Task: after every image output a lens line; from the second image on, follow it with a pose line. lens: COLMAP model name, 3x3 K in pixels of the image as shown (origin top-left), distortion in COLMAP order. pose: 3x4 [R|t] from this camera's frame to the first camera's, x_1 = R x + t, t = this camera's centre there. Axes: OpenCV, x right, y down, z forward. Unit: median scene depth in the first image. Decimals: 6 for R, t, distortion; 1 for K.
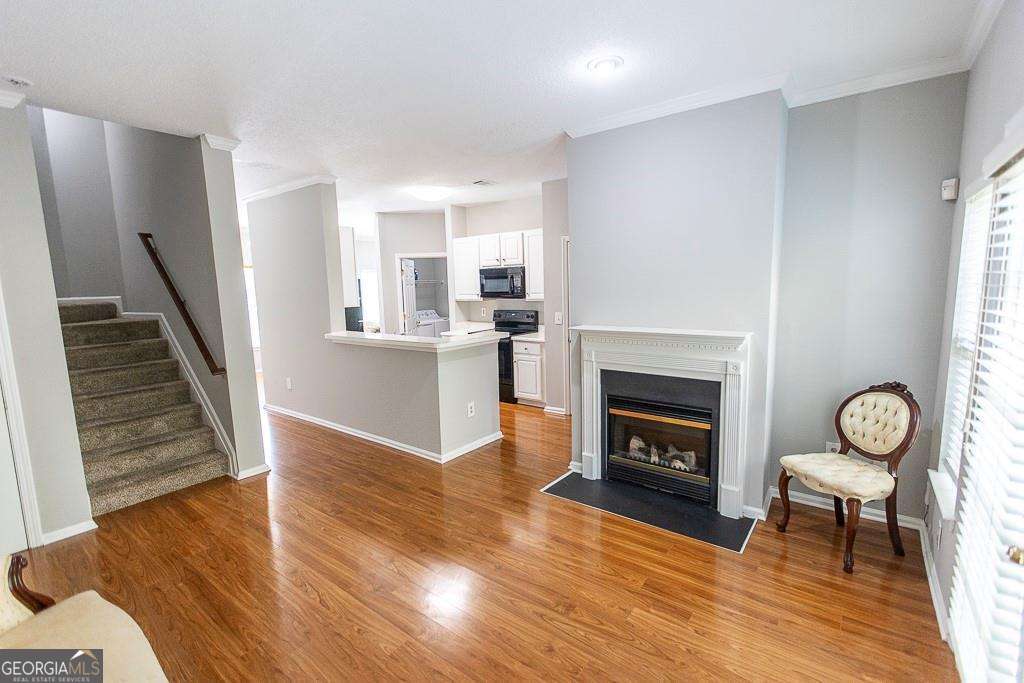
lens RADIAL K [[459.7, 0, 511.7], [0, 459.7, 342.0], [0, 0, 1]] dist [-0.000353, -0.000141]
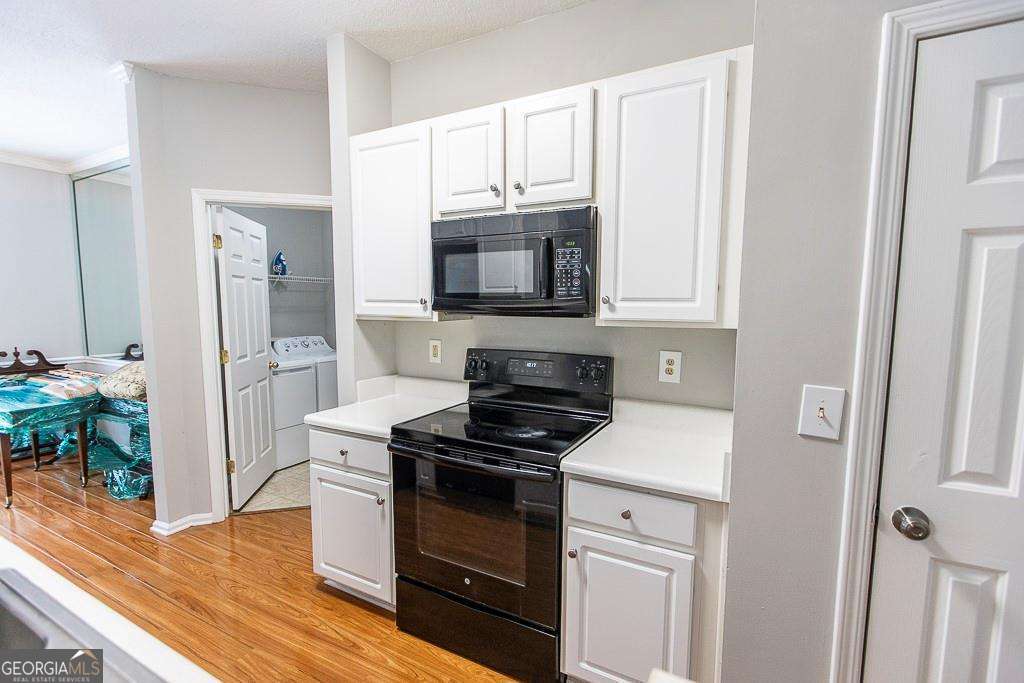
lens RADIAL K [[469.1, 0, 512.4], [0, 469.1, 352.5], [0, 0, 1]] dist [-0.007594, 0.000111]
pose [[0.985824, 0.015470, 0.167069, -0.104643], [-0.011155, 0.999580, -0.026733, -0.092471], [-0.167412, 0.024490, 0.985583, 1.038348]]
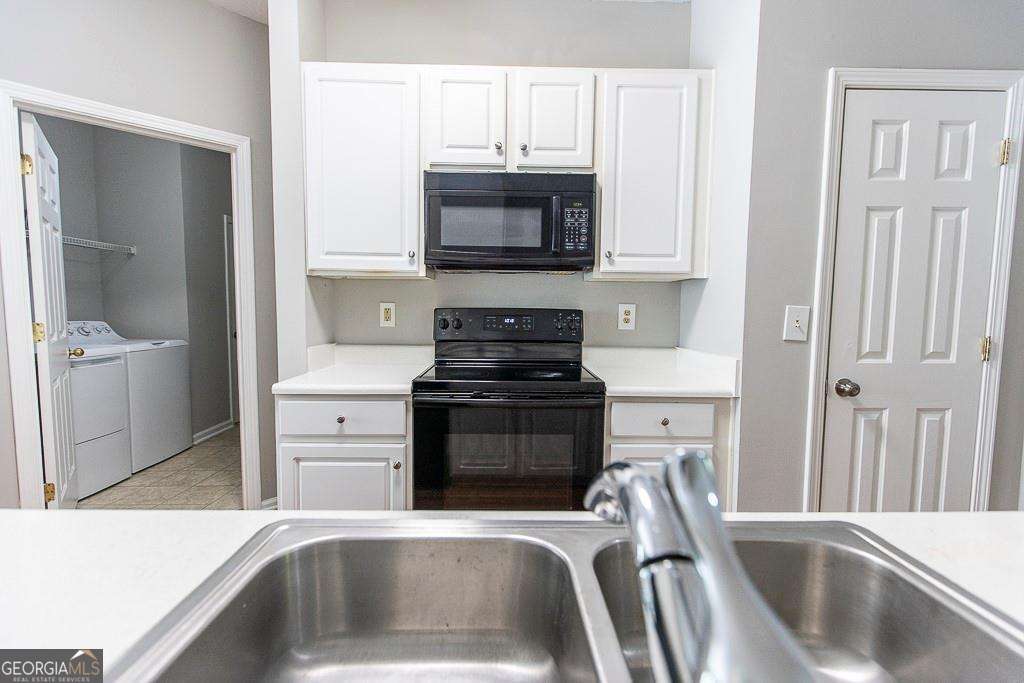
lens RADIAL K [[459.7, 0, 514.6], [0, 459.7, 344.4], [0, 0, 1]] dist [0.000543, -0.000254]
pose [[0.777795, -0.014935, 0.628340, -0.337581], [0.049348, 0.998083, -0.037362, -0.043342], [-0.626578, 0.060067, 0.777041, 1.126187]]
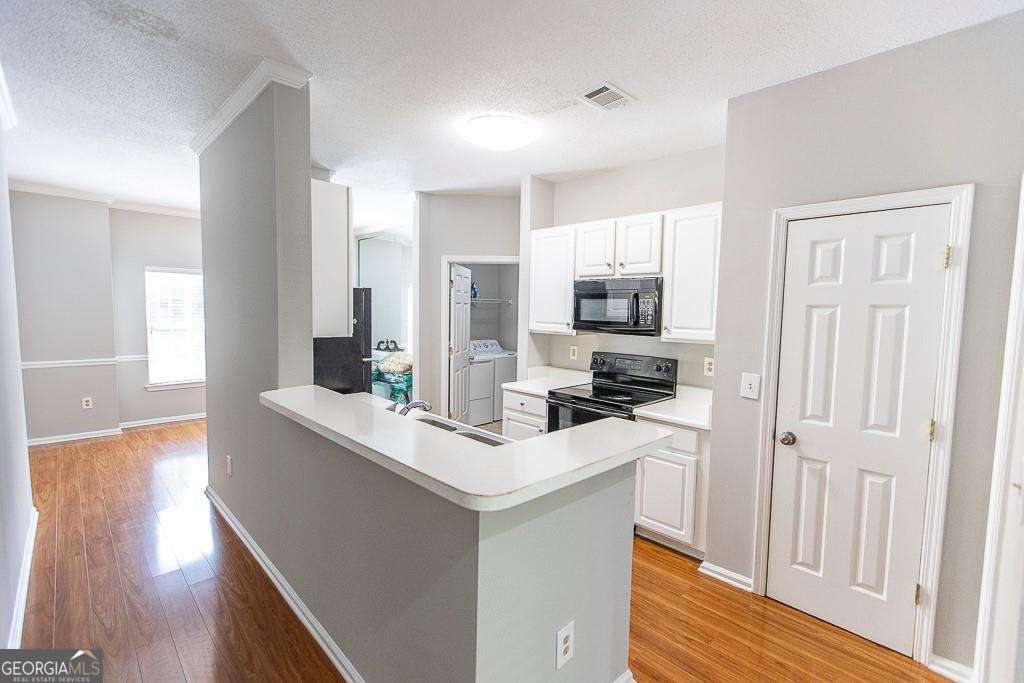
lens RADIAL K [[456.9, 0, 513.1], [0, 456.9, 345.5], [0, 0, 1]] dist [0.000015, -0.000051]
pose [[0.989080, 0.057057, -0.135886, -0.097918], [-0.063458, 0.997047, -0.043250, -0.072945], [0.133017, 0.051401, 0.989780, 0.653620]]
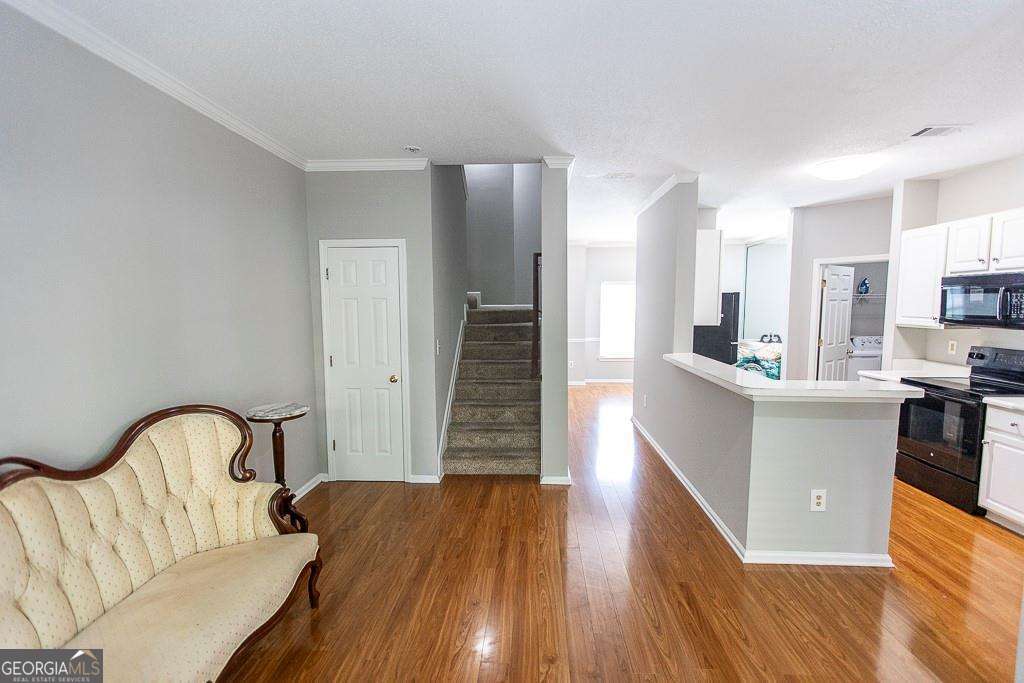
lens RADIAL K [[459.7, 0, 514.6], [0, 459.7, 344.4], [0, 0, 1]] dist [0.000543, -0.000254]
pose [[0.569938, 0.098336, -0.815782, 0.174262], [-0.115888, 0.992509, 0.038675, -0.042748], [0.813474, 0.072497, 0.577065, 0.296789]]
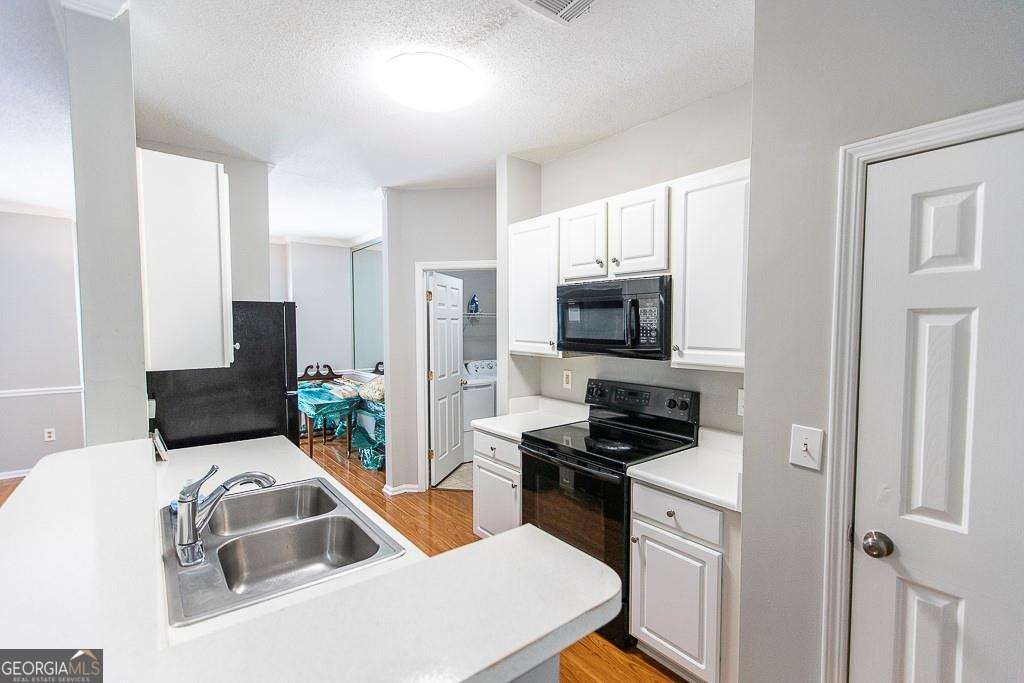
lens RADIAL K [[459.4, 0, 508.0], [0, 459.4, 348.9], [0, 0, 1]] dist [-0.001631, -0.000085]
pose [[0.968578, 0.040122, -0.245452, -0.009510], [-0.056794, 0.996507, -0.061224, -0.106947], [0.242138, 0.073241, 0.967474, 0.880700]]
